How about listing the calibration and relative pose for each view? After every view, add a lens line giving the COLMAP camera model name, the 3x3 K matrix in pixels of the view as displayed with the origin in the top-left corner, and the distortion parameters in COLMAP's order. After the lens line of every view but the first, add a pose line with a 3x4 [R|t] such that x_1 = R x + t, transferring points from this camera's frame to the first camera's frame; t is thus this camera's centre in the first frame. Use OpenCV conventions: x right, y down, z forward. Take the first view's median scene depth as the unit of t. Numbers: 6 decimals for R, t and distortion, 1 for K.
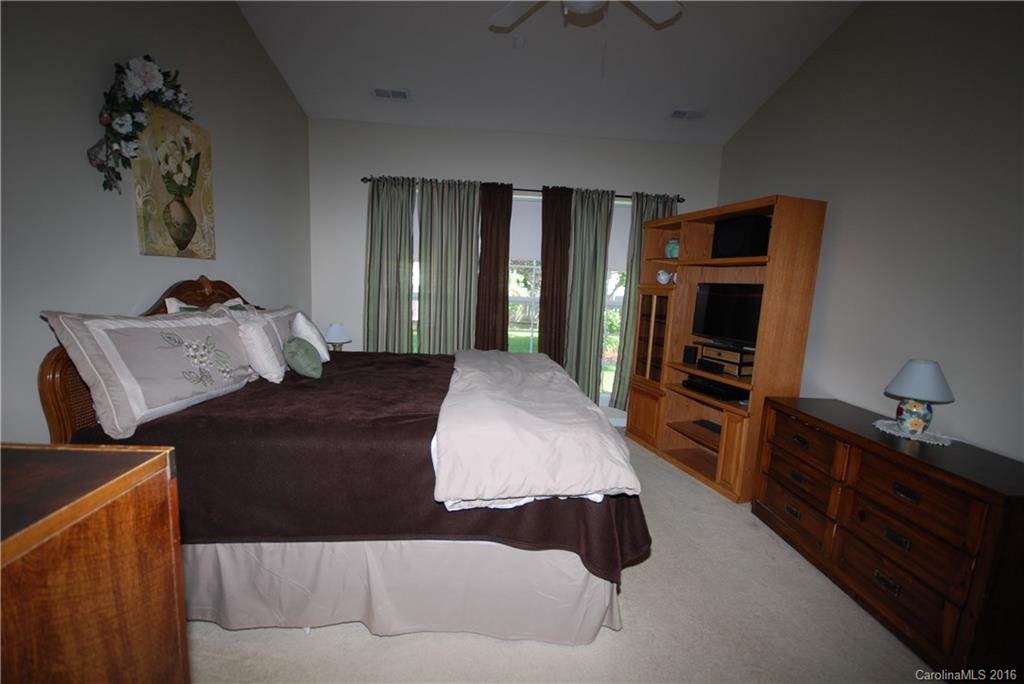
lens RADIAL K [[453.7, 0, 513.7], [0, 453.7, 344.6], [0, 0, 1]] dist [0.000926, -0.000854]
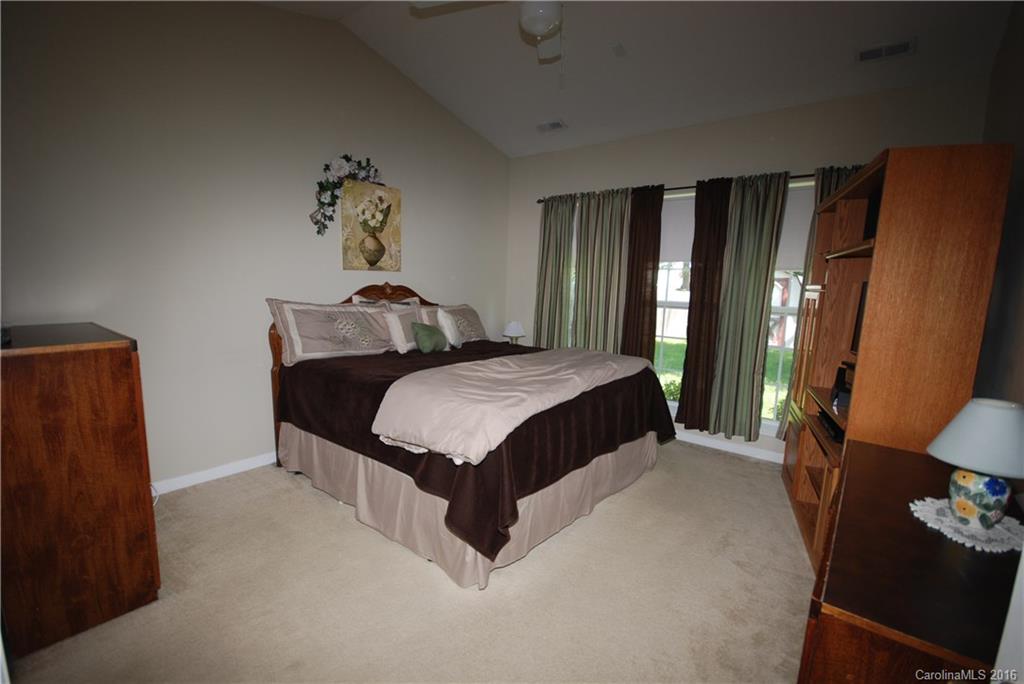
lens RADIAL K [[453.7, 0, 515.5], [0, 453.7, 344.1], [0, 0, 1]] dist [0.000926, -0.000854]
pose [[0.739973, 0.071074, -0.668871, 0.727519], [-0.088876, 0.996014, 0.007513, 0.010518], [0.666739, 0.053887, 0.743341, 0.147051]]
